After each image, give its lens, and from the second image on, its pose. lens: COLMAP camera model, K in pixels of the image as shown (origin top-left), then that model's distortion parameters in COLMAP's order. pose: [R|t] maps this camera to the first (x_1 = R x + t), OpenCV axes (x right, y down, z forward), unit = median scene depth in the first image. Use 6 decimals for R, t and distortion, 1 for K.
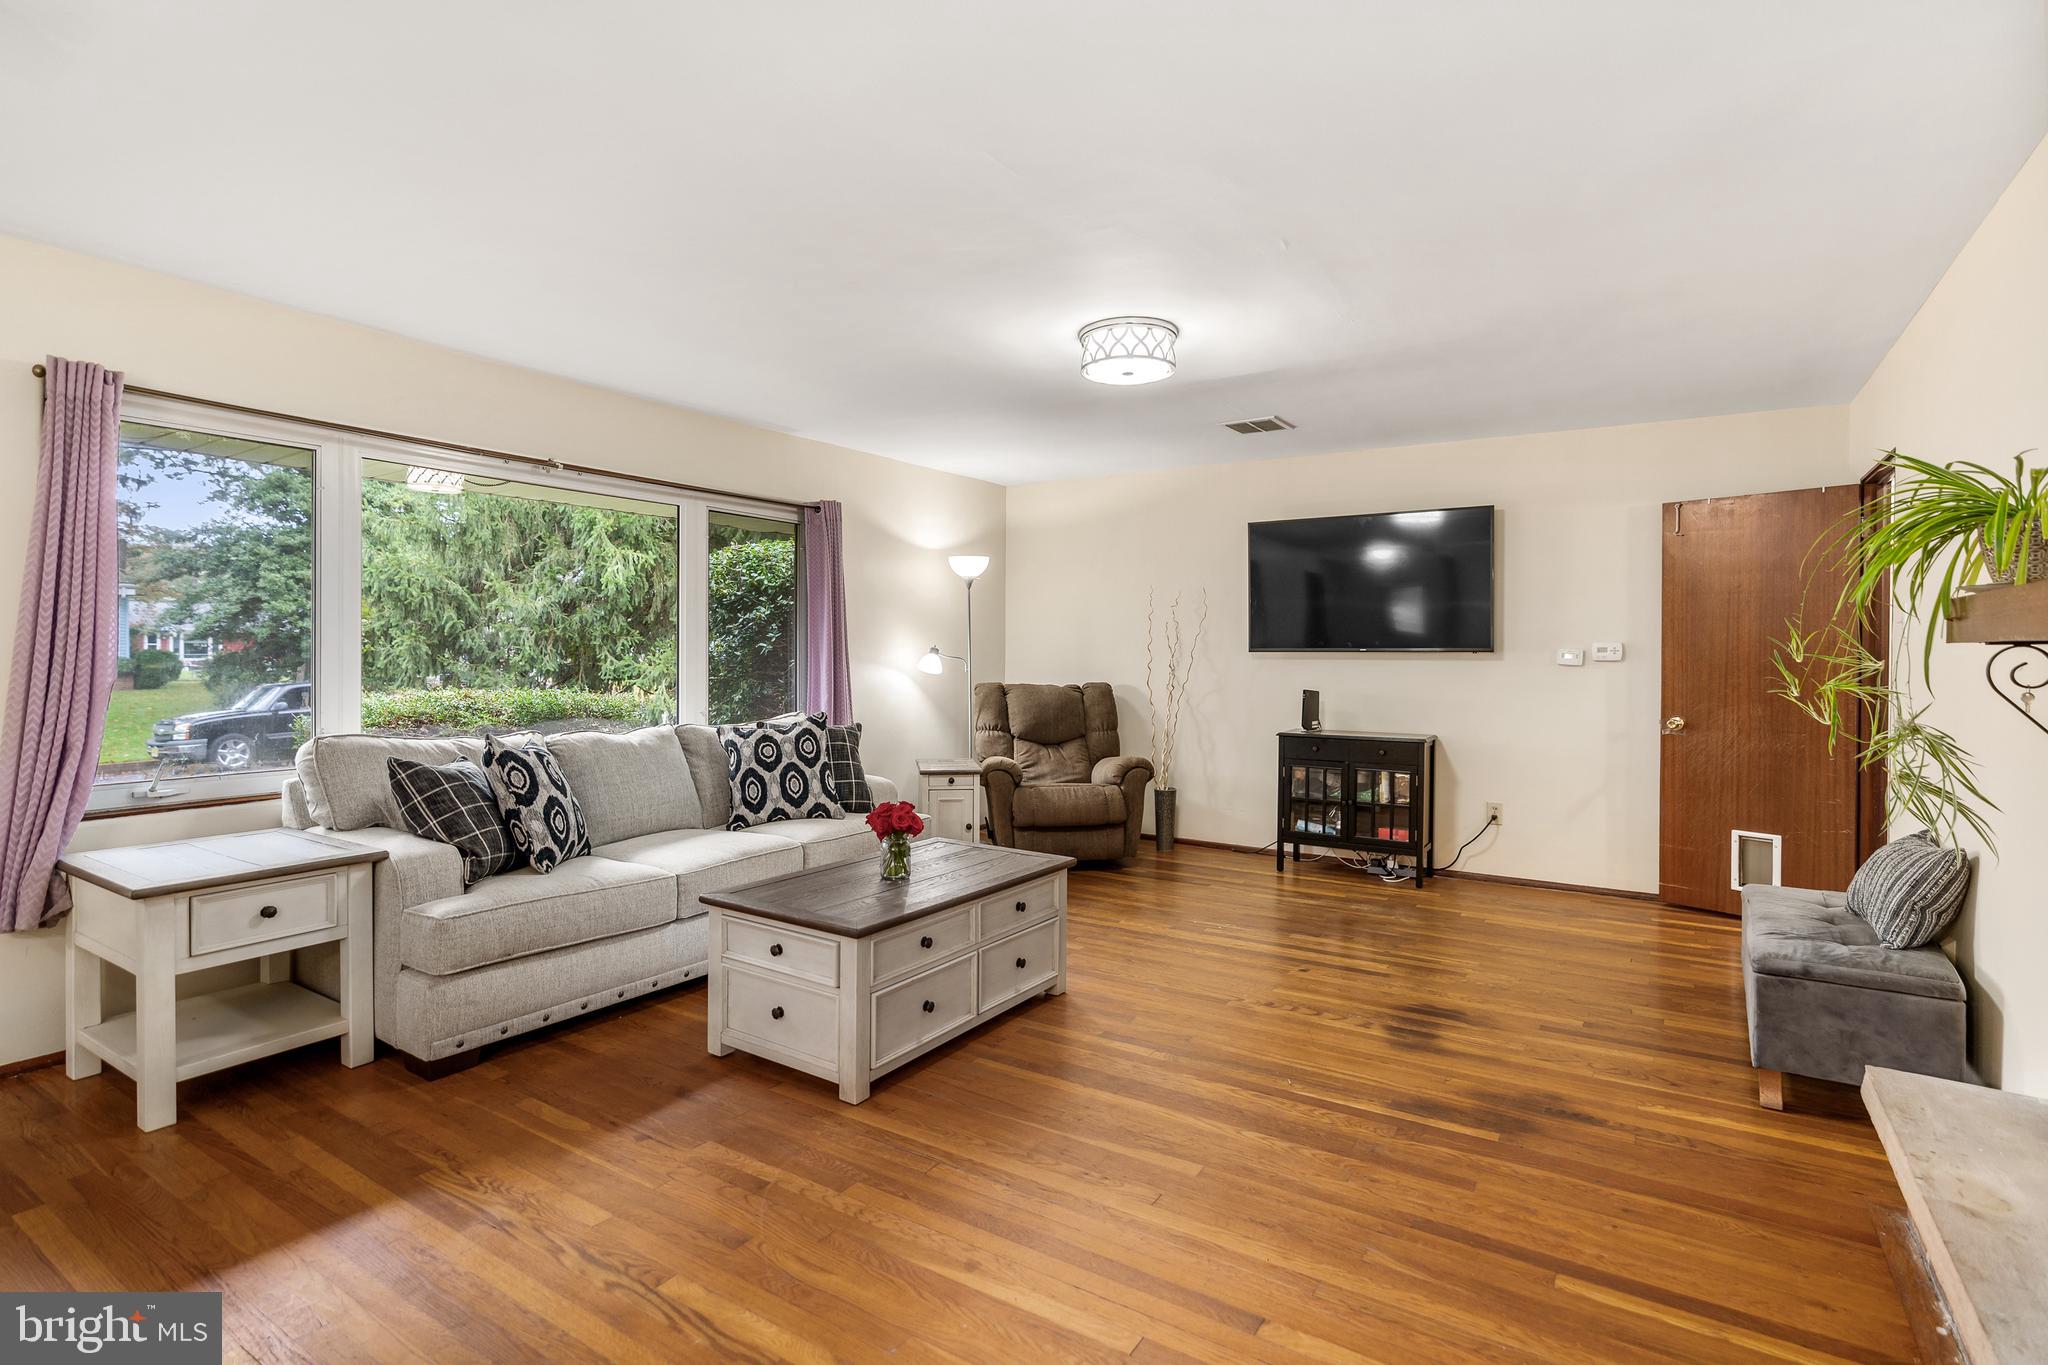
lens RADIAL K [[1002.0, 0, 971.6], [0, 1002.0, 642.1], [0, 0, 1]] dist [-0.009969, 0.001408]
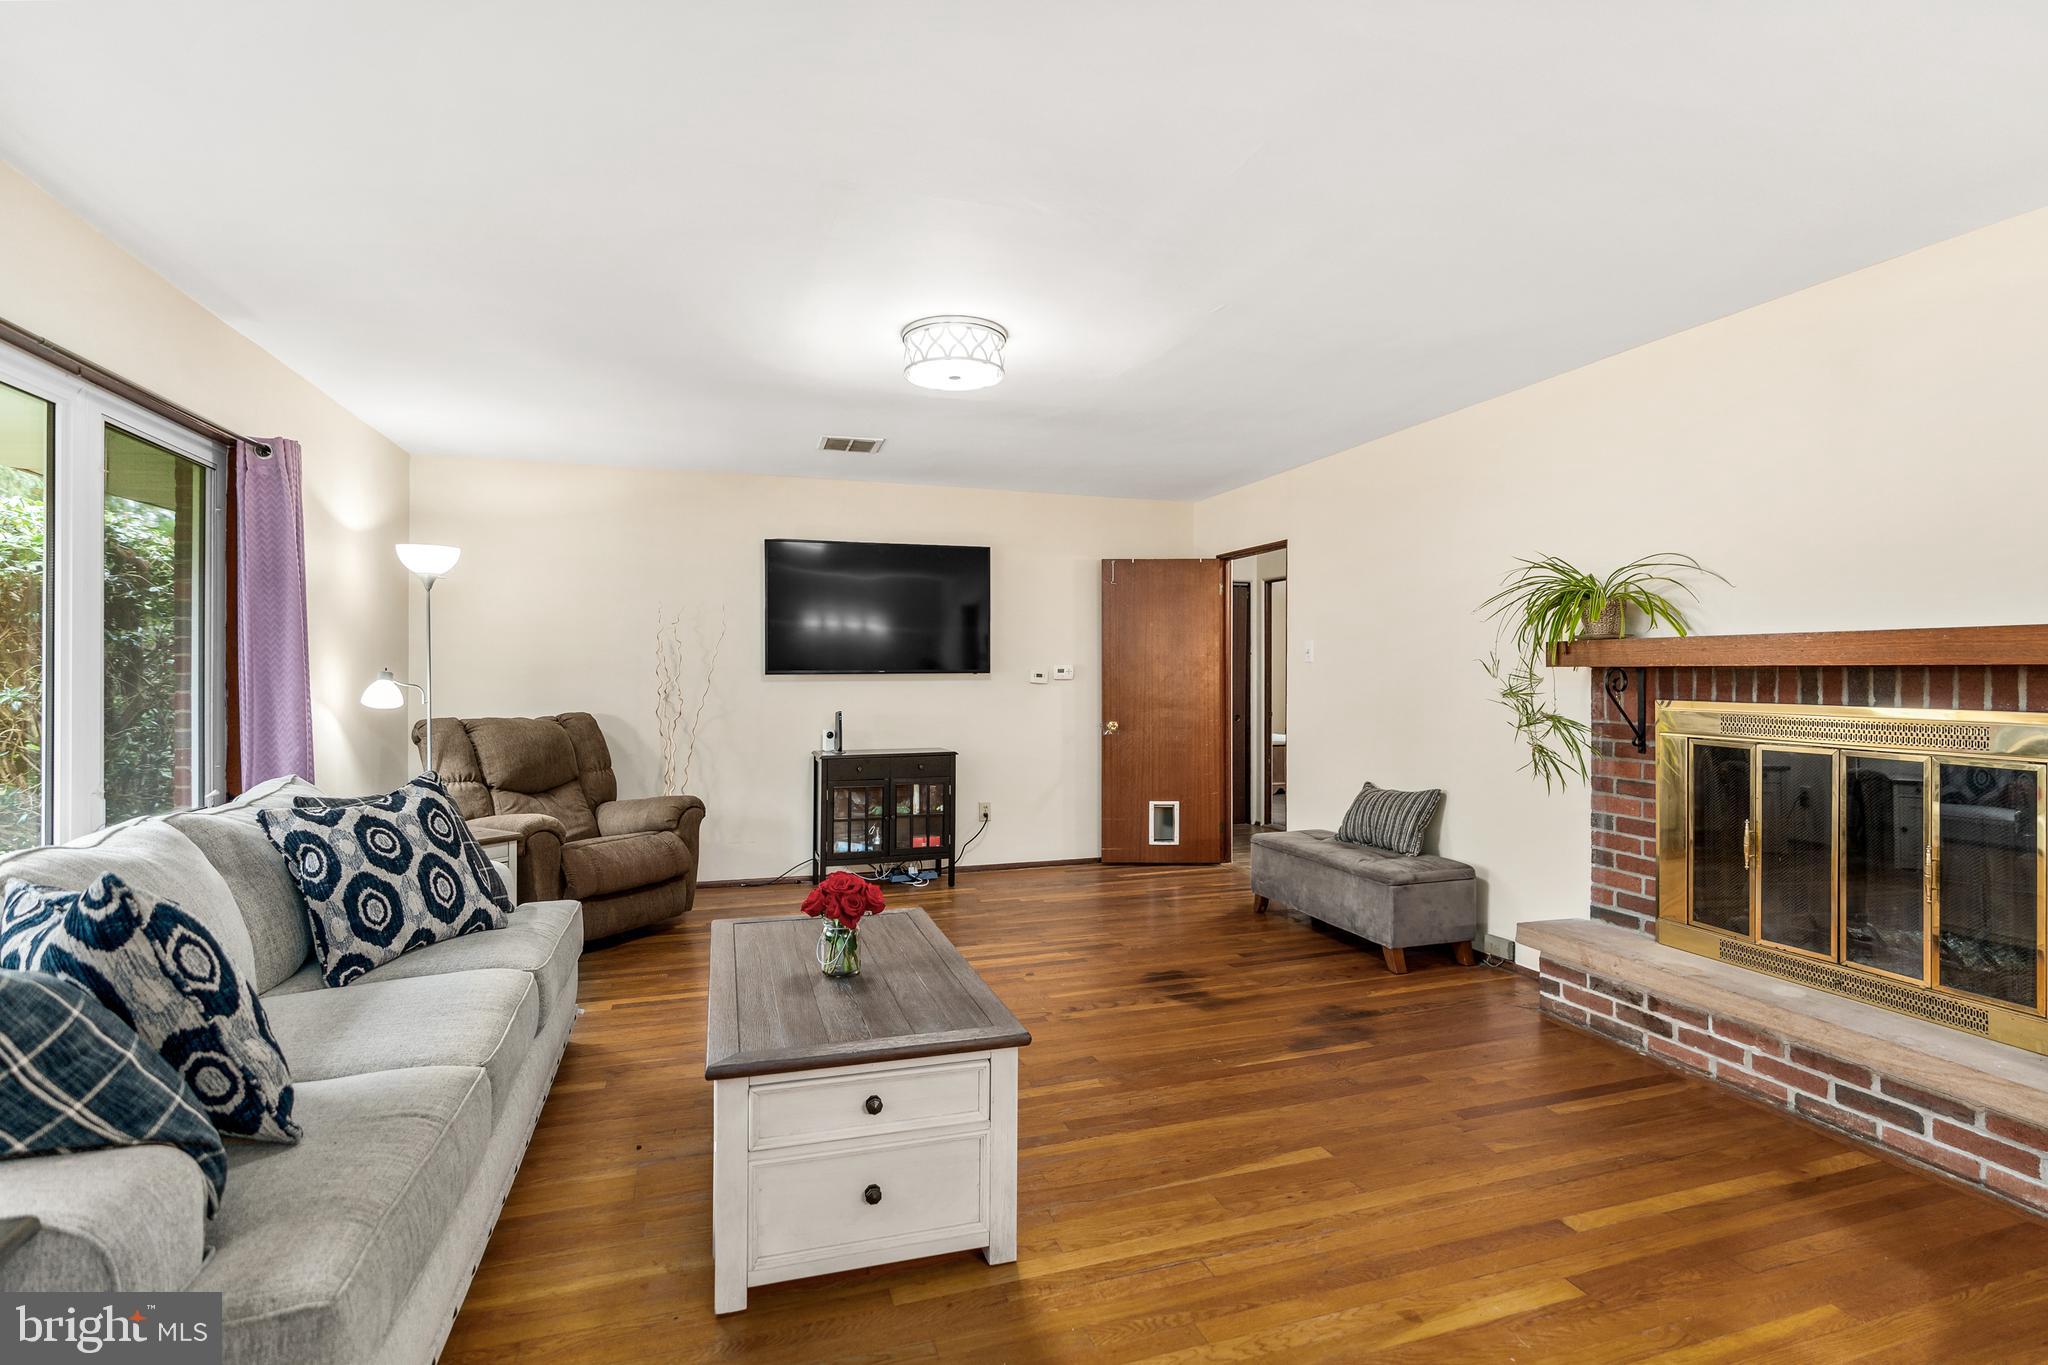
lens RADIAL K [[1002.0, 0, 978.1], [0, 1002.0, 686.6], [0, 0, 1]] dist [-0.009969, 0.001408]
pose [[0.617758, -0.017598, 0.786172, -0.452836], [0.000273, 0.999754, 0.022165, 0.001808], [-0.786368, -0.013477, 0.617611, 0.341273]]
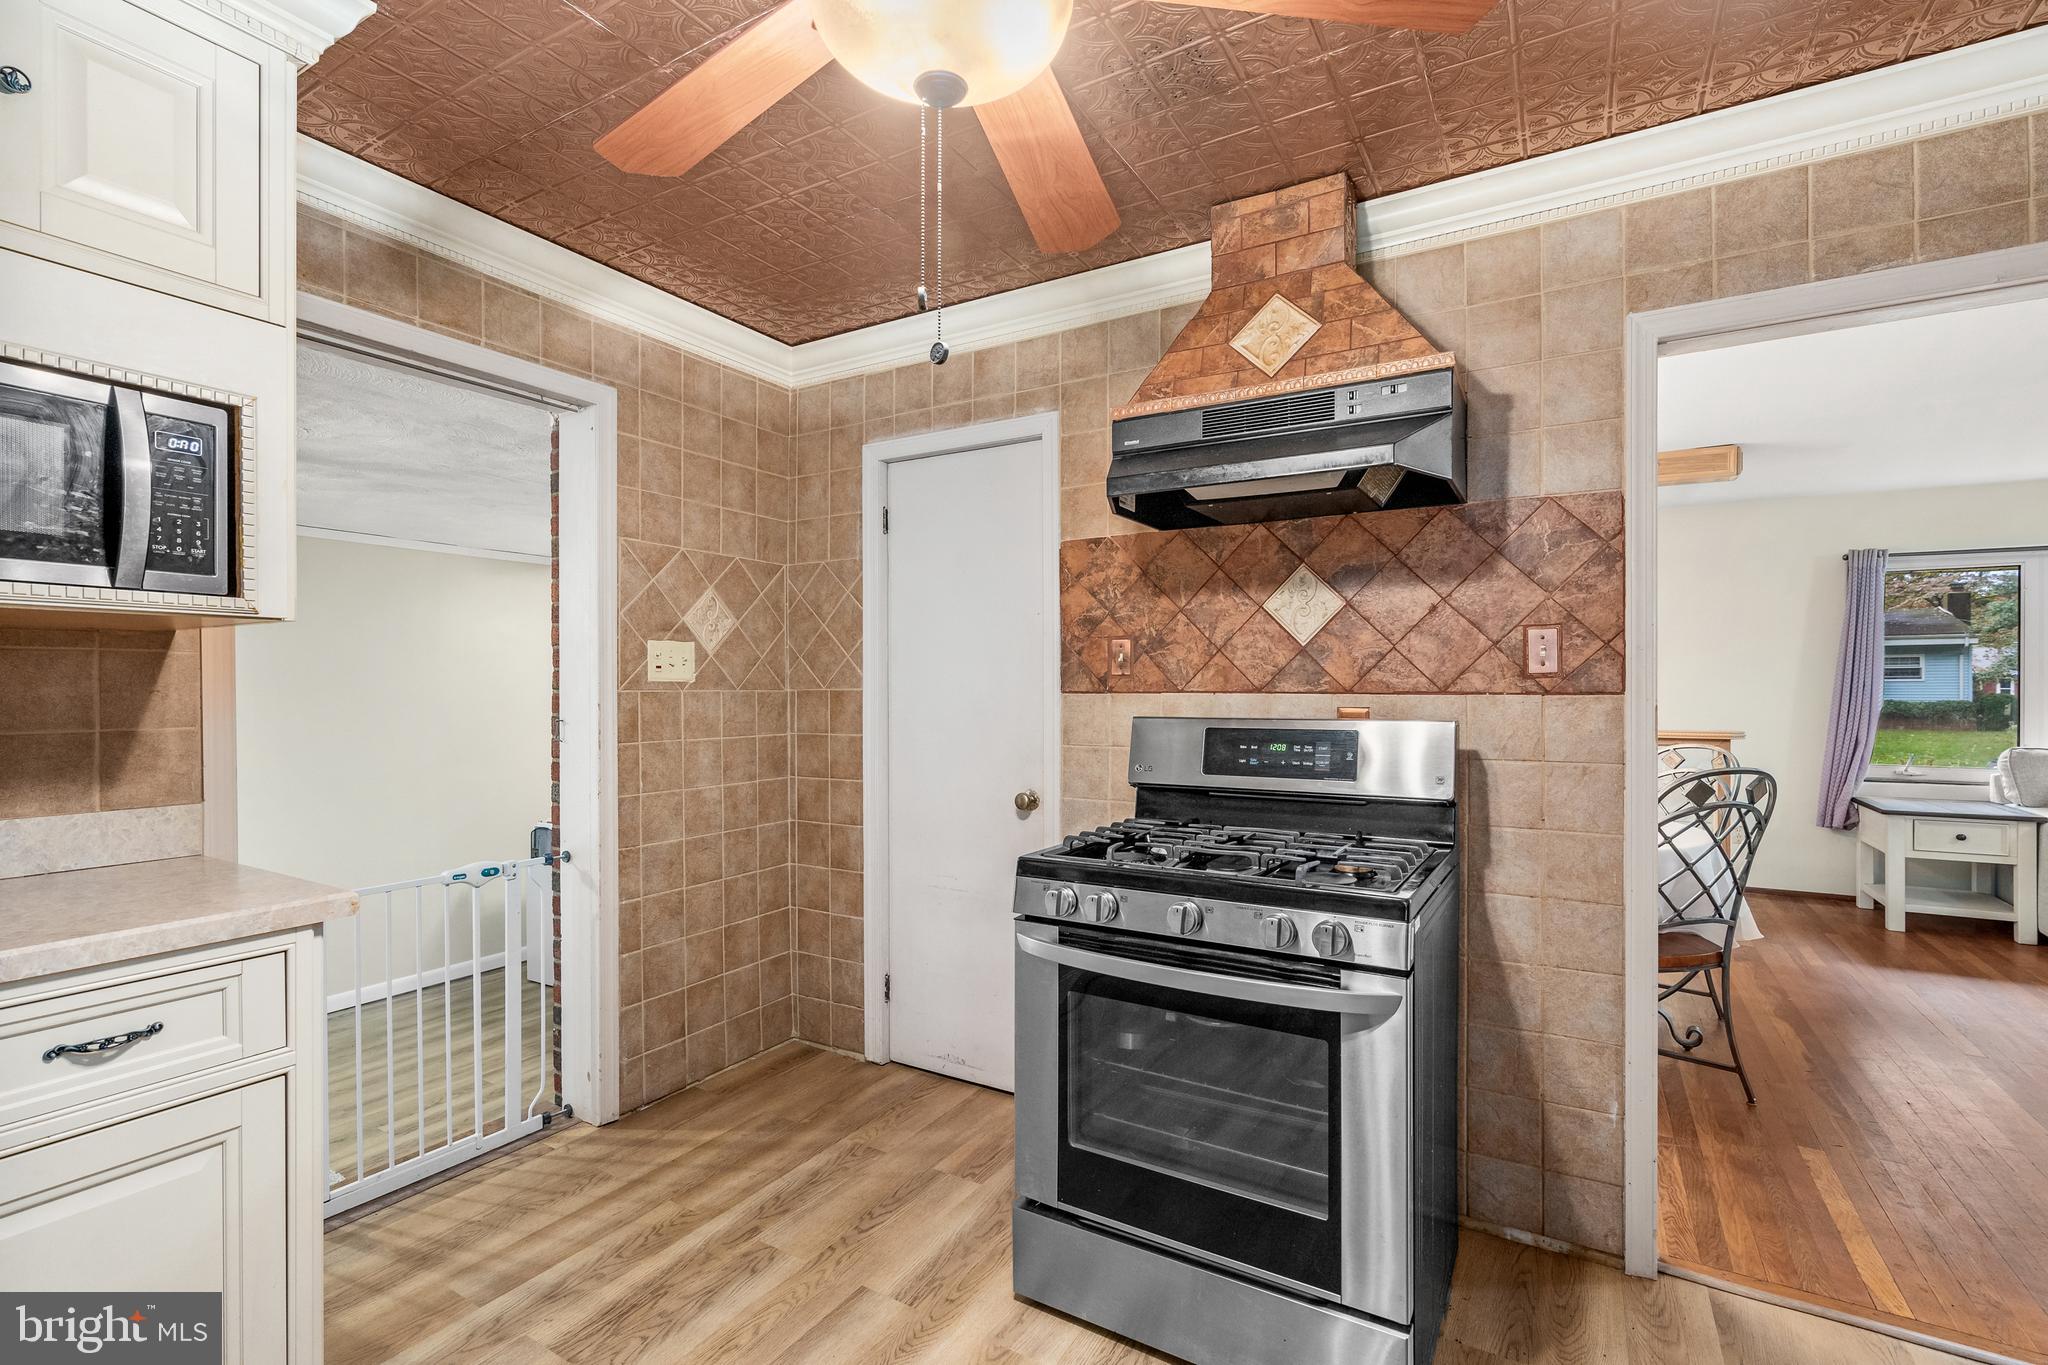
lens RADIAL K [[919.8, 0, 1019.5], [0, 919.8, 691.8], [0, 0, 1]] dist [-0.011212, 0.004075]
pose [[0.052109, 0.005034, -0.998629, 3.481500], [0.000659, 0.999987, 0.005075, -0.029853], [0.998641, -0.000923, 0.052105, -3.245984]]
